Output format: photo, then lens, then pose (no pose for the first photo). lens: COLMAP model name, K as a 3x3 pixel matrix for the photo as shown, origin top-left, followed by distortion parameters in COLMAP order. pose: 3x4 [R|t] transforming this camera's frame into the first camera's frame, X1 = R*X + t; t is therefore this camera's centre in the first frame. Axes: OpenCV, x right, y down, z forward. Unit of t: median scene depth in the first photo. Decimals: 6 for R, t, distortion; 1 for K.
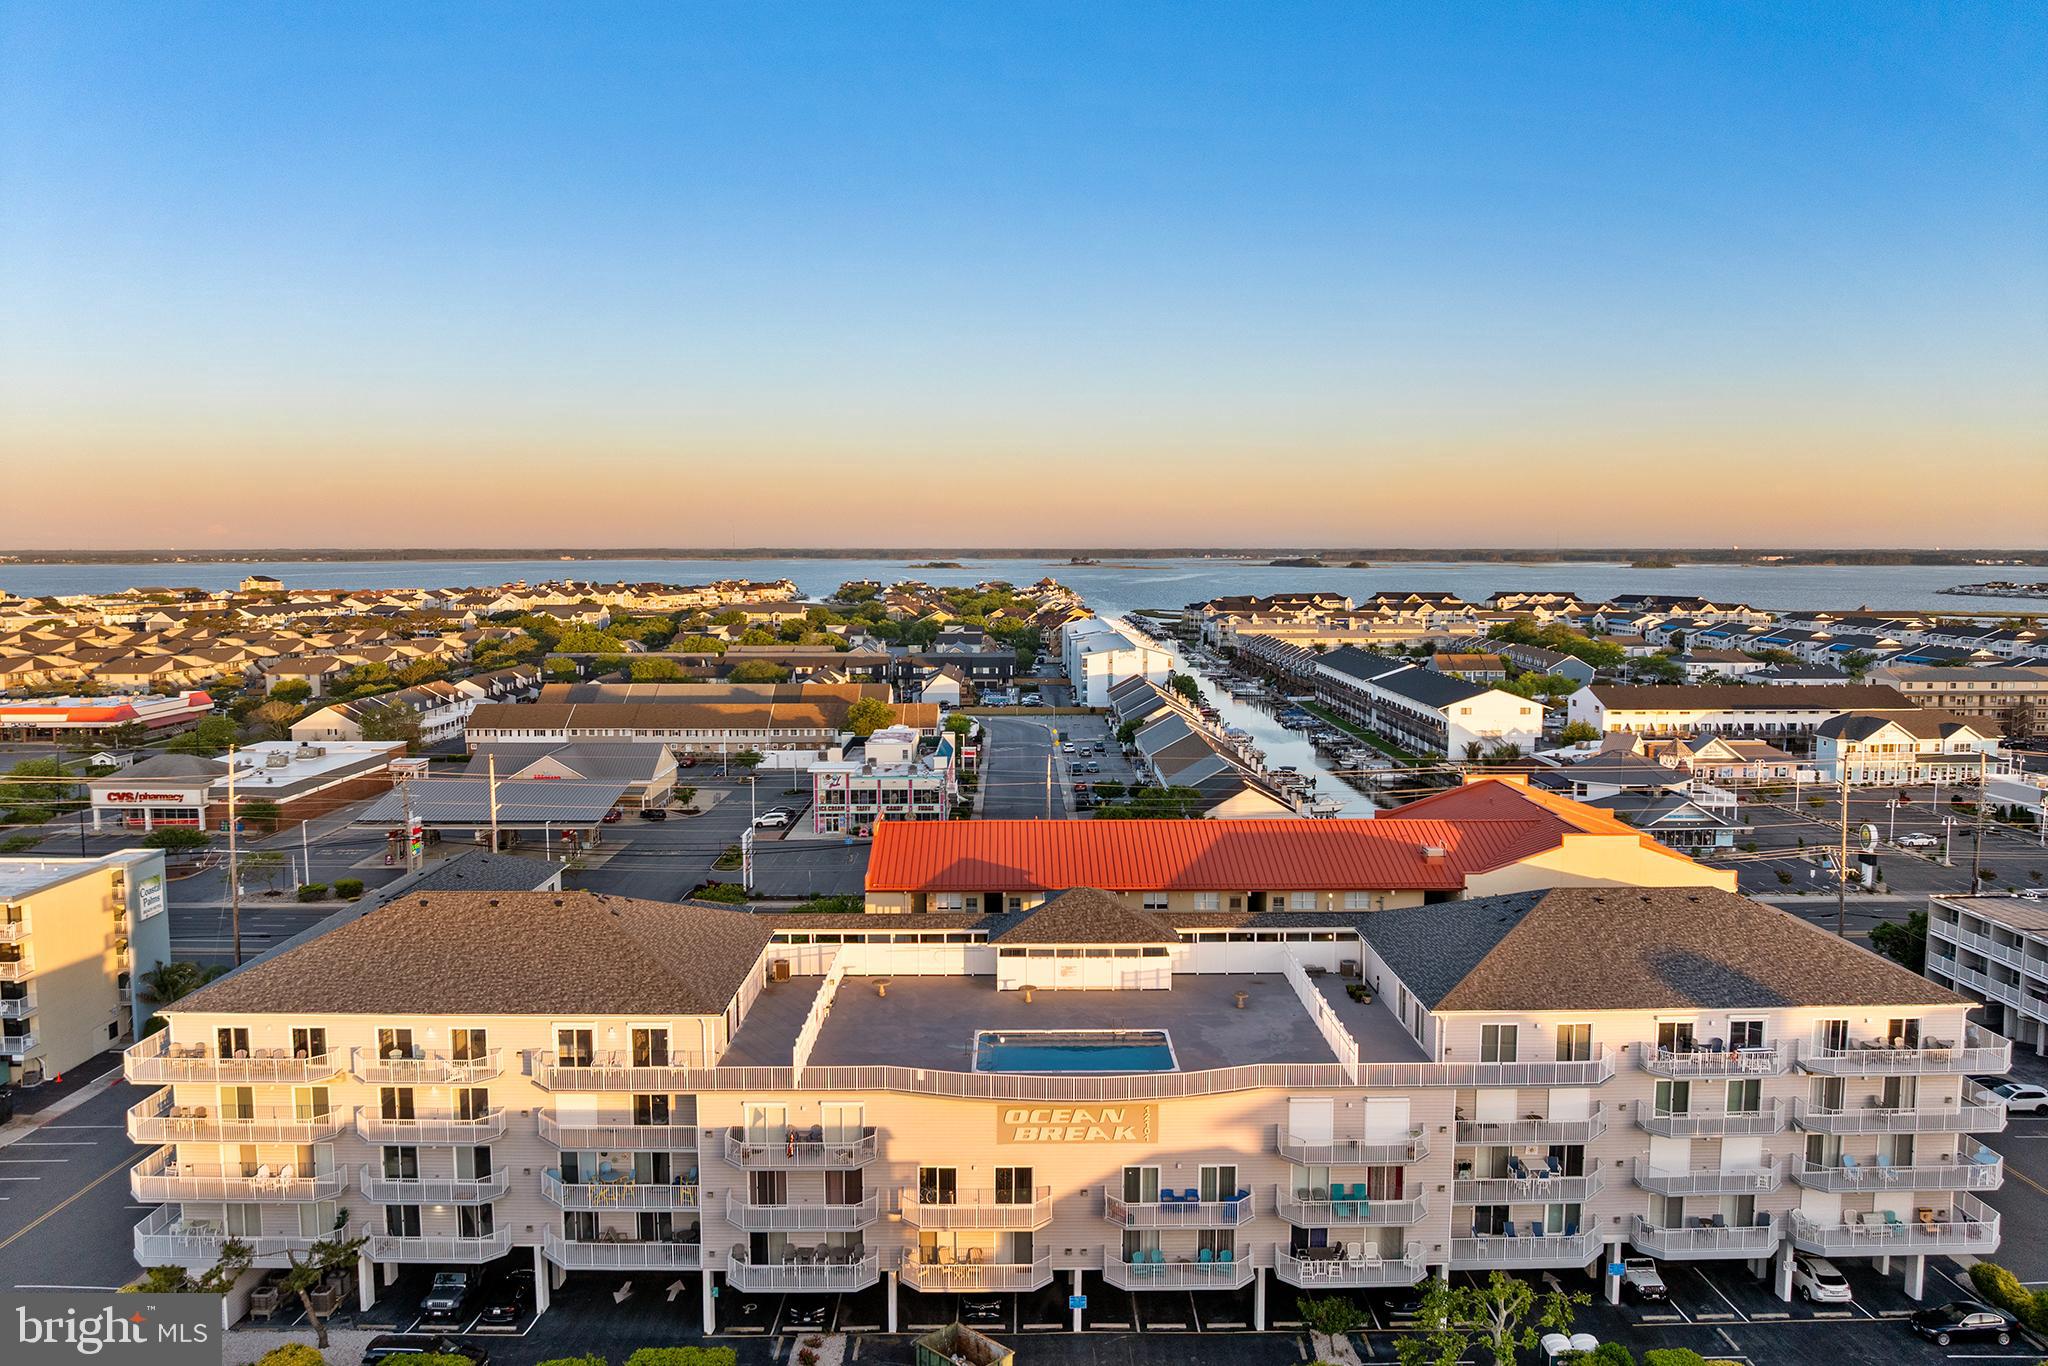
lens RADIAL K [[1448.8, 0, 1024.0], [0, 1448.8, 683.0], [0, 0, 1]] dist [-0.039128, -0.005100]
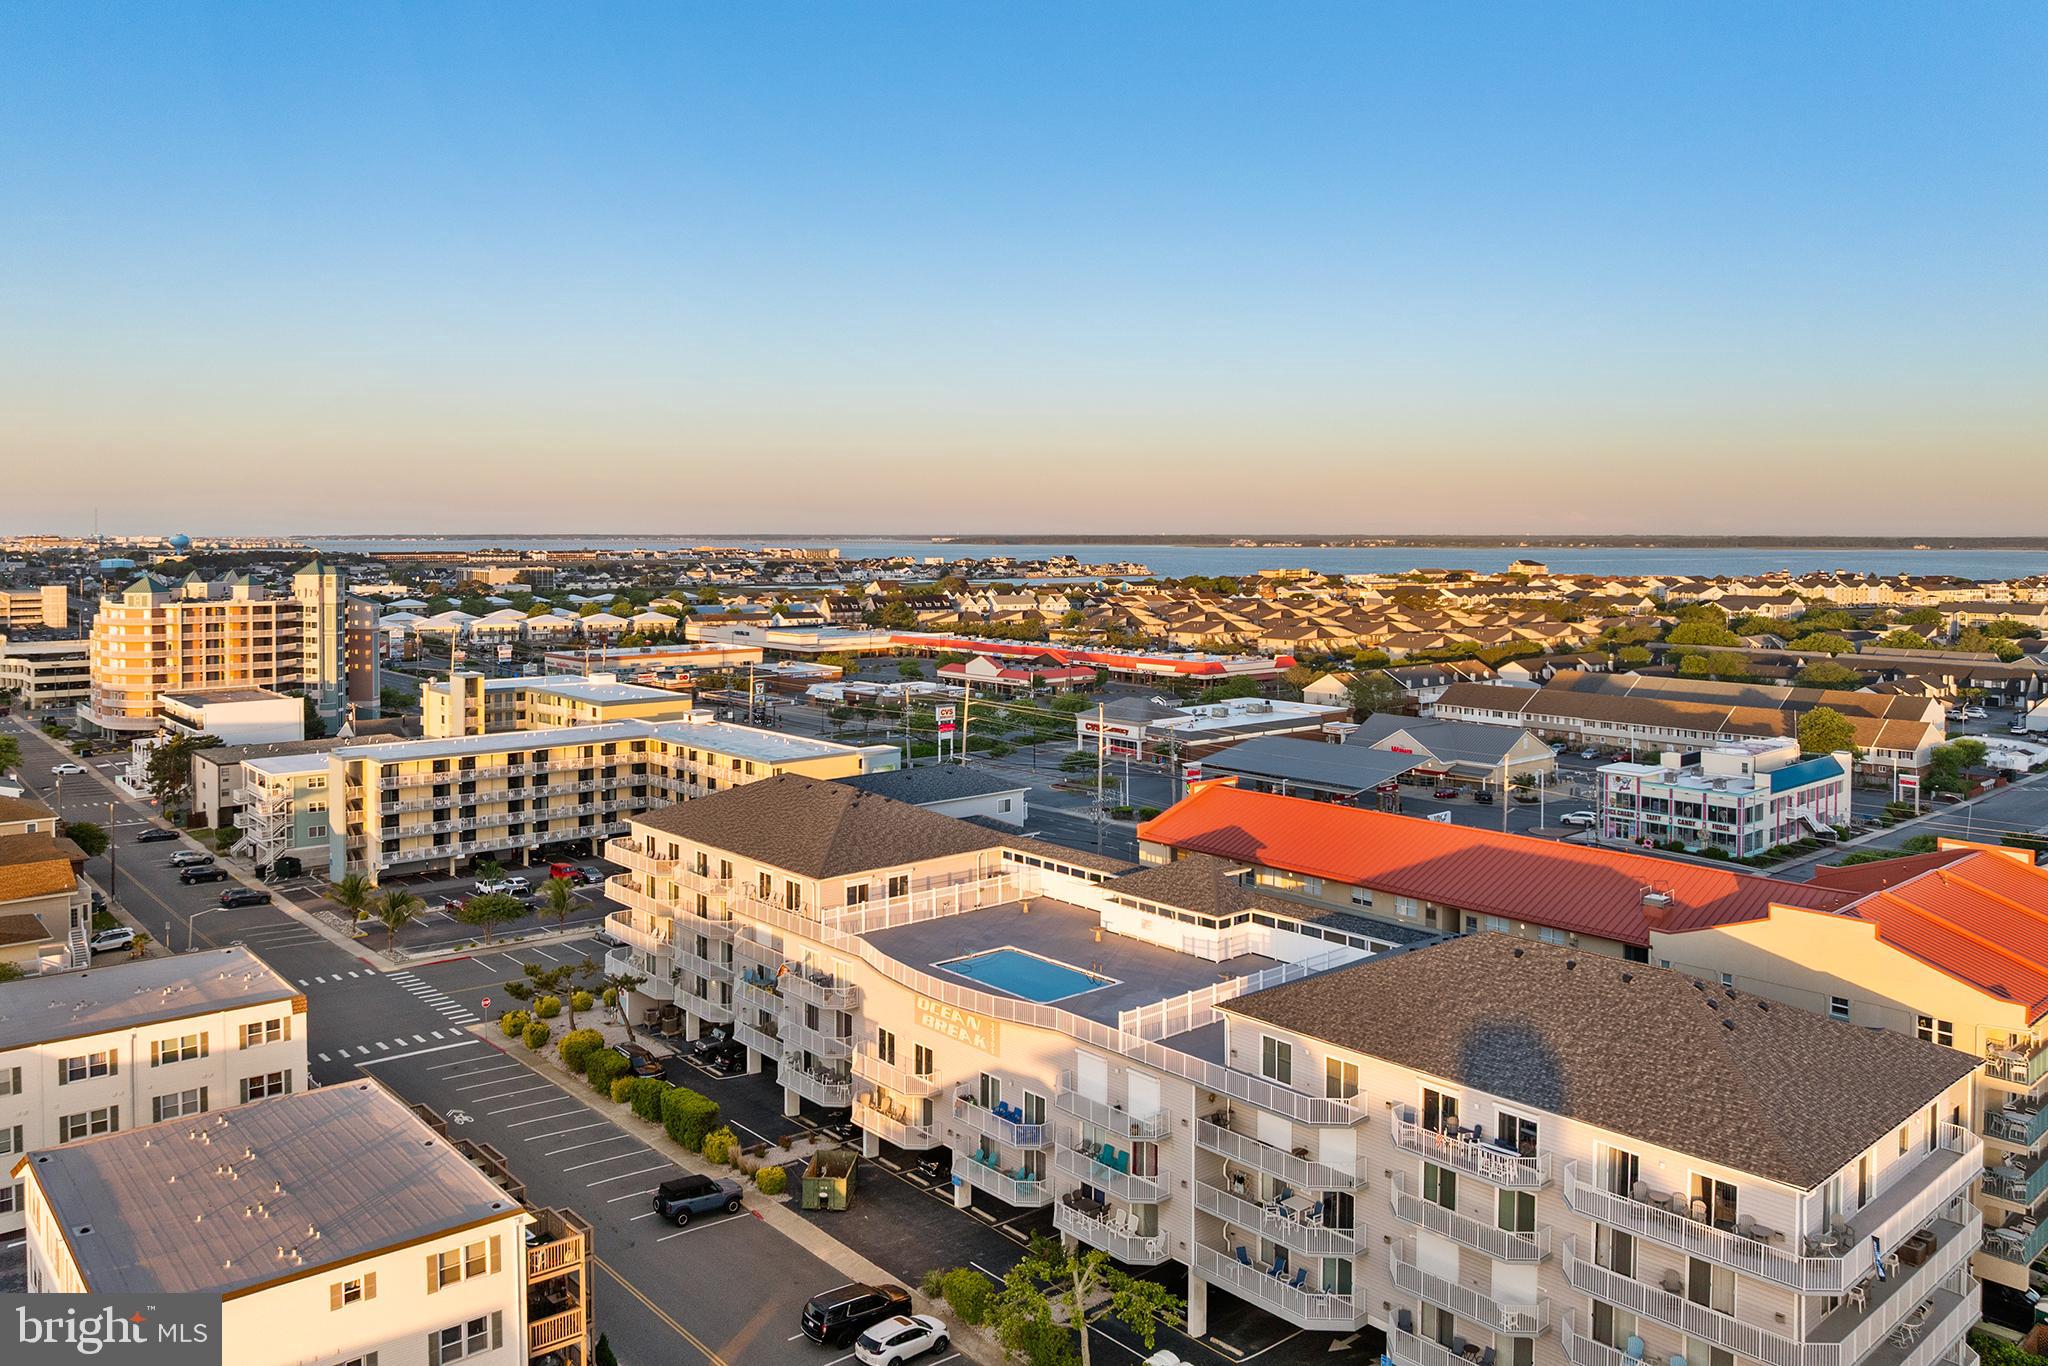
lens RADIAL K [[1465.9, 0, 1024.6], [0, 1465.9, 550.7], [0, 0, 1]] dist [-0.027758, -0.005402]
pose [[0.654144, 0.009208, -0.756314, 0.796019], [-0.071573, 0.996193, -0.049775, -0.019787], [0.752976, 0.086692, 0.652312, 0.186977]]
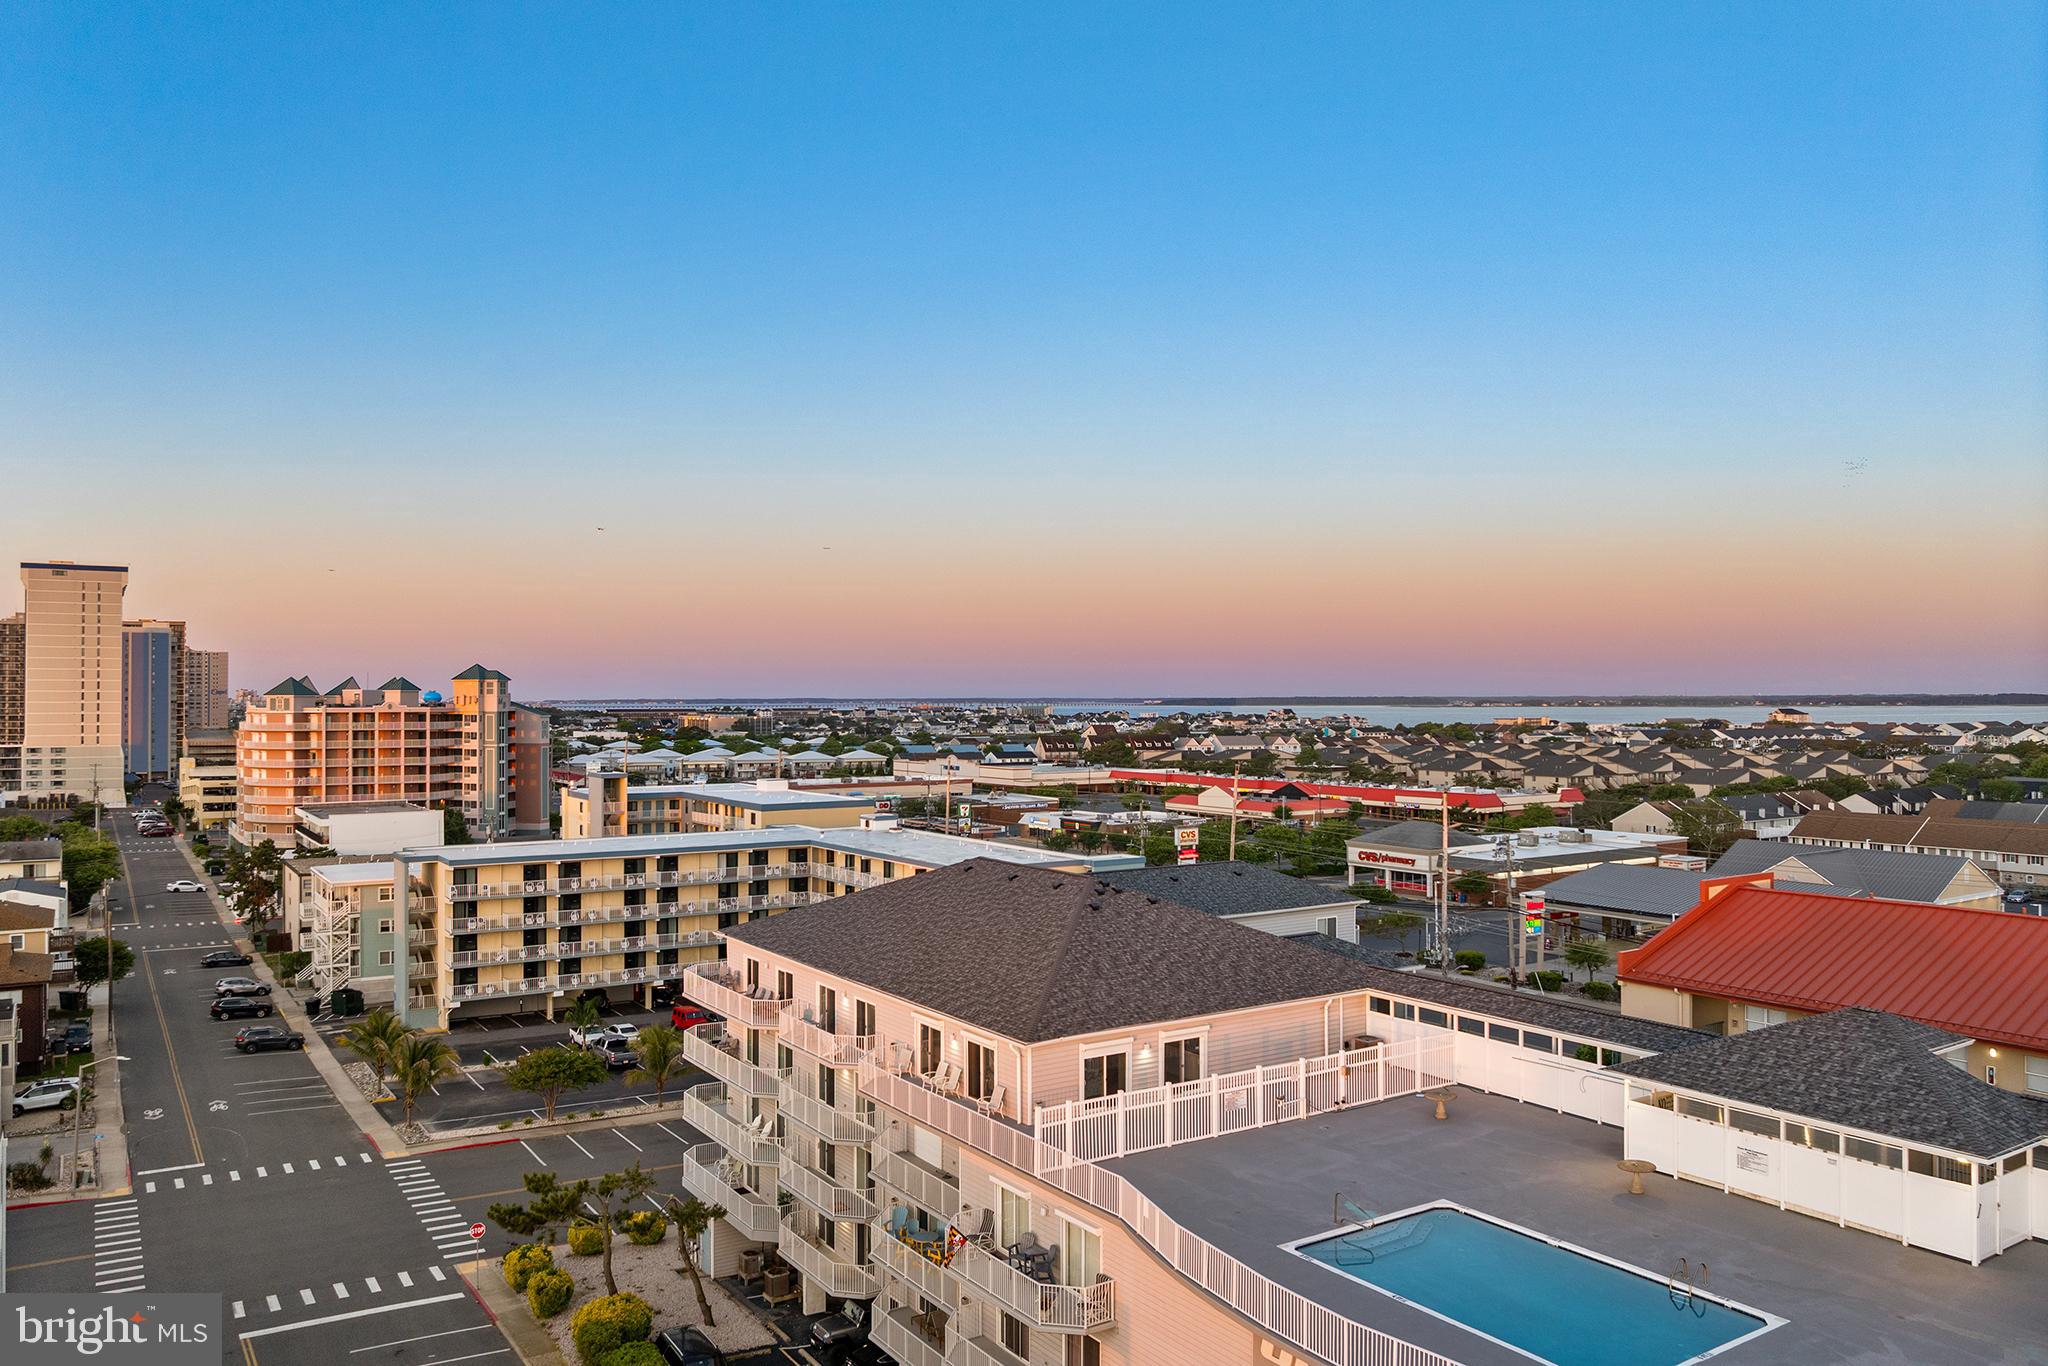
lens RADIAL K [[1448.8, 0, 1024.0], [0, 1448.8, 683.0], [0, 0, 1]] dist [-0.039128, -0.005100]
pose [[0.536981, -0.009821, -0.843537, 0.304477], [-0.073803, 0.995551, -0.058572, 0.084382], [0.840360, 0.093708, 0.533868, 0.518102]]
